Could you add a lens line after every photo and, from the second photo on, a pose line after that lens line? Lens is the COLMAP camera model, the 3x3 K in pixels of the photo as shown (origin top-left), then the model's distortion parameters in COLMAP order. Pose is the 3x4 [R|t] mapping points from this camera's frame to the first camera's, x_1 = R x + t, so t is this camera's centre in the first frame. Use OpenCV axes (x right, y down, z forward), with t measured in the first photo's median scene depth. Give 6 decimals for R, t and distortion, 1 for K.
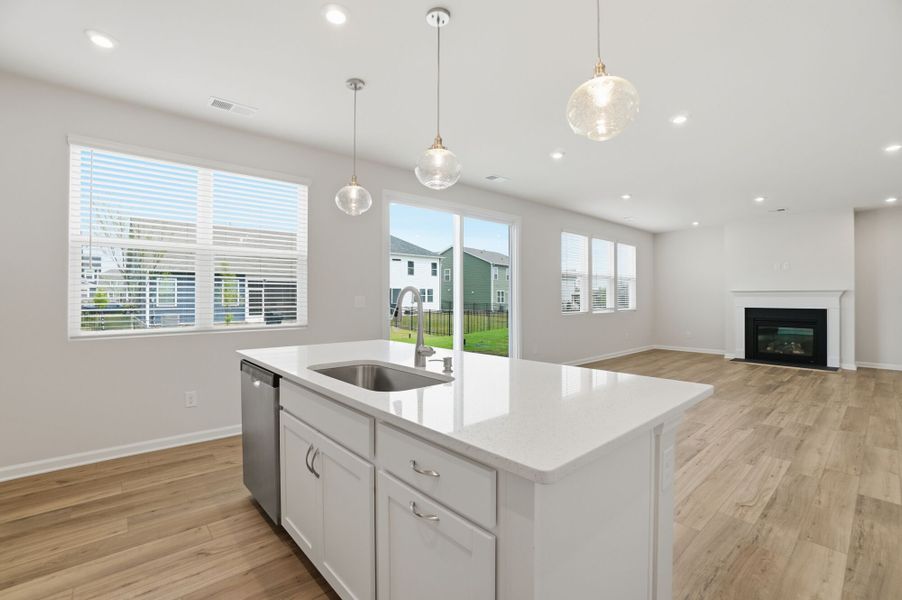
lens RADIAL K [[402.5, 0, 446.1], [0, 402.5, 297.3], [0, 0, 1]] dist [-0.058790, 0.020184]
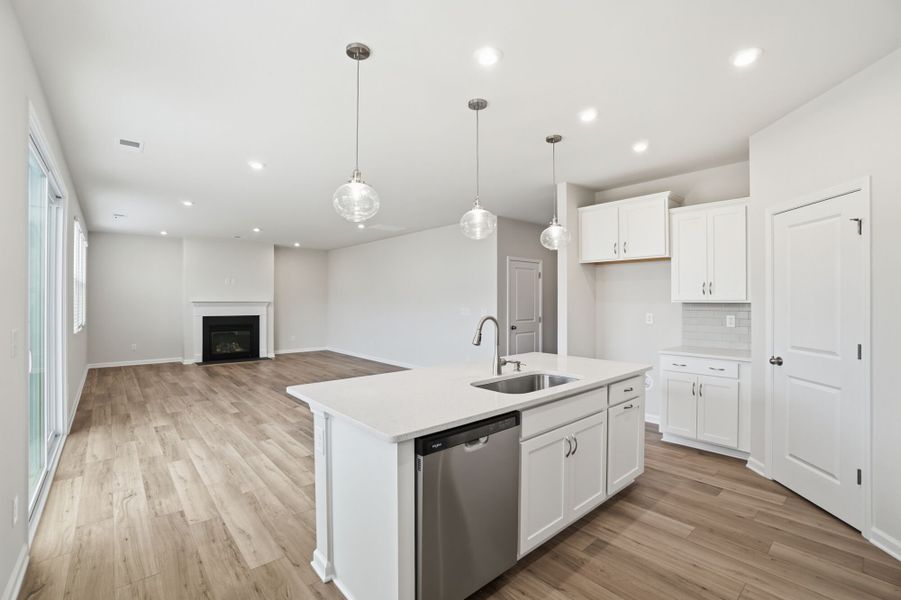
lens RADIAL K [[402.1, 0, 445.6], [0, 402.1, 297.3], [0, 0, 1]] dist [-0.058790, 0.020184]
pose [[0.004547, 0.009021, 0.999949, -0.410253], [-0.000955, 0.999959, -0.009017, -0.021228], [-0.999989, -0.000914, 0.004555, 0.339845]]
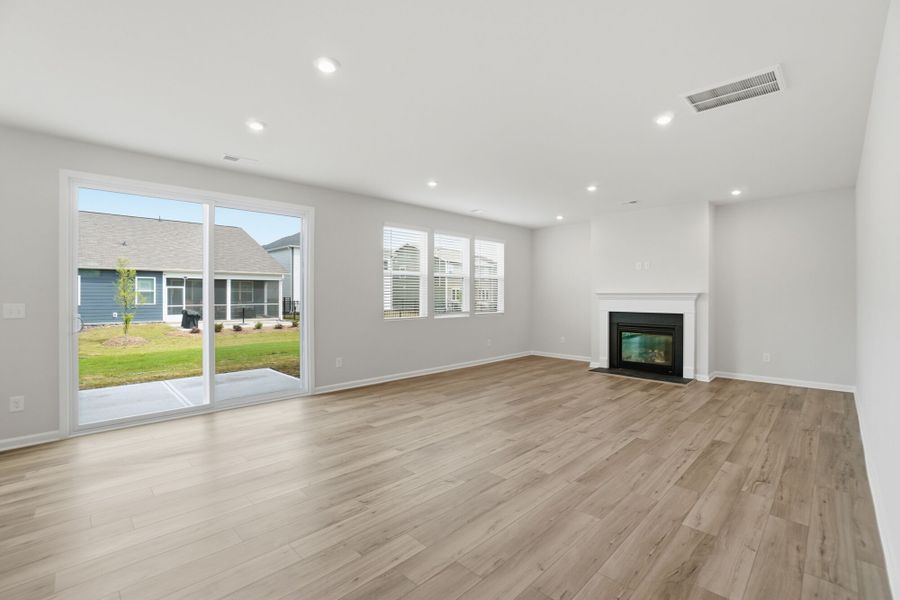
lens RADIAL K [[401.6, 0, 445.1], [0, 401.6, 297.3], [0, 0, 1]] dist [-0.058790, 0.020184]
pose [[0.997898, 0.000345, 0.064806, 0.371401], [-0.000820, 0.999973, 0.007307, -0.014222], [-0.064802, -0.007345, 0.997871, 0.123160]]
